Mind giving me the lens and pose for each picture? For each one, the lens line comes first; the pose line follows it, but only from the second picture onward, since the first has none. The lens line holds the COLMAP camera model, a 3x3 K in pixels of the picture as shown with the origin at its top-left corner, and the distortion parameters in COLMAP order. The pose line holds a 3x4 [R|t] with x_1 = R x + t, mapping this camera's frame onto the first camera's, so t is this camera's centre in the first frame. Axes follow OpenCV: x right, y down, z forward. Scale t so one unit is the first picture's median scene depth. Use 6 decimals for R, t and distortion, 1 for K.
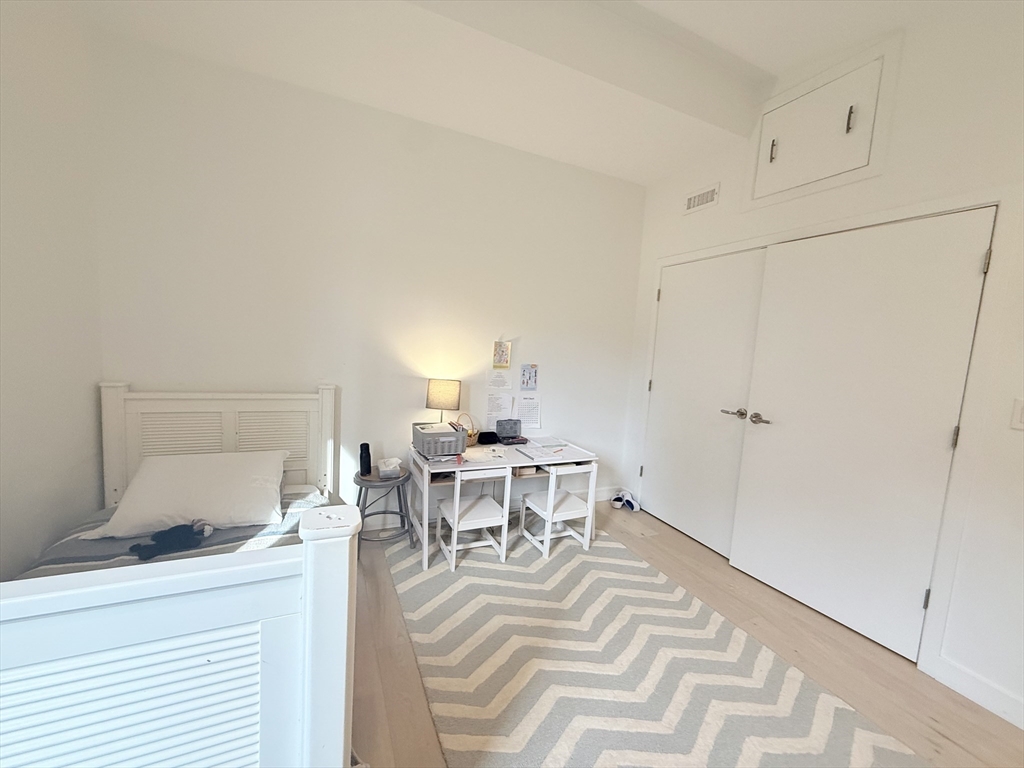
lens RADIAL K [[405.1, 0, 510.6], [0, 405.1, 384.6], [0, 0, 1]] dist [-0.002252, -0.000304]
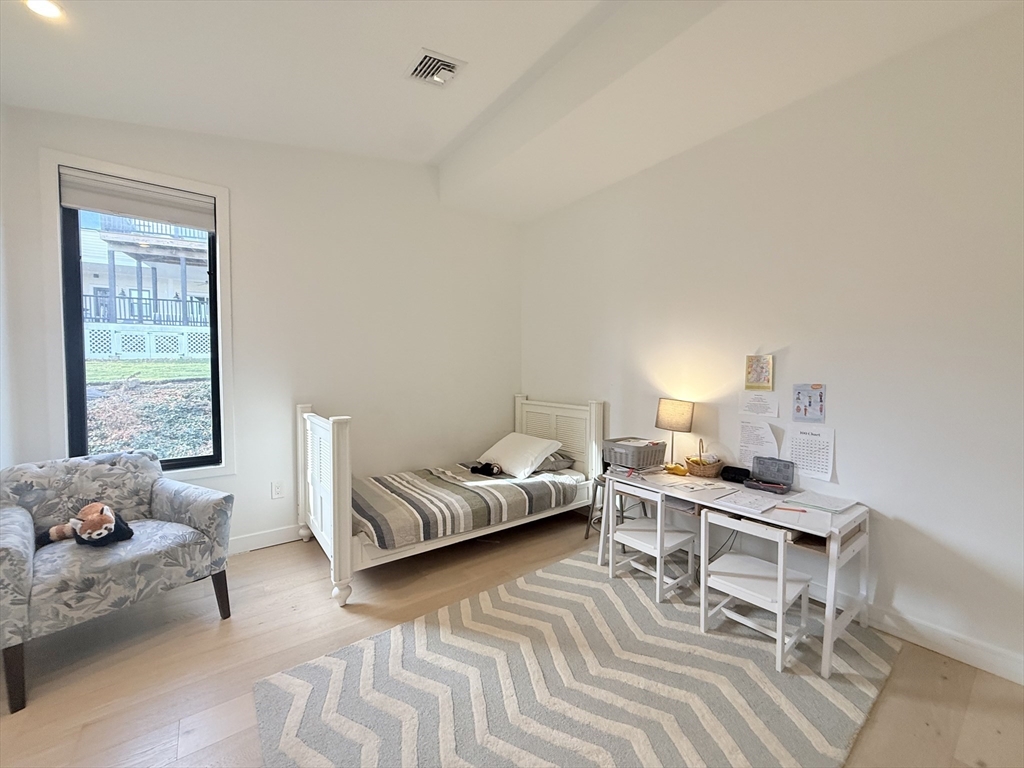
lens RADIAL K [[405.1, 0, 511.2], [0, 405.1, 381.3], [0, 0, 1]] dist [-0.002252, -0.000304]
pose [[0.211457, -0.031256, -0.976887, 0.660436], [-0.082049, 0.995393, -0.049608, 0.023117], [0.973937, 0.090643, 0.207919, 0.381835]]
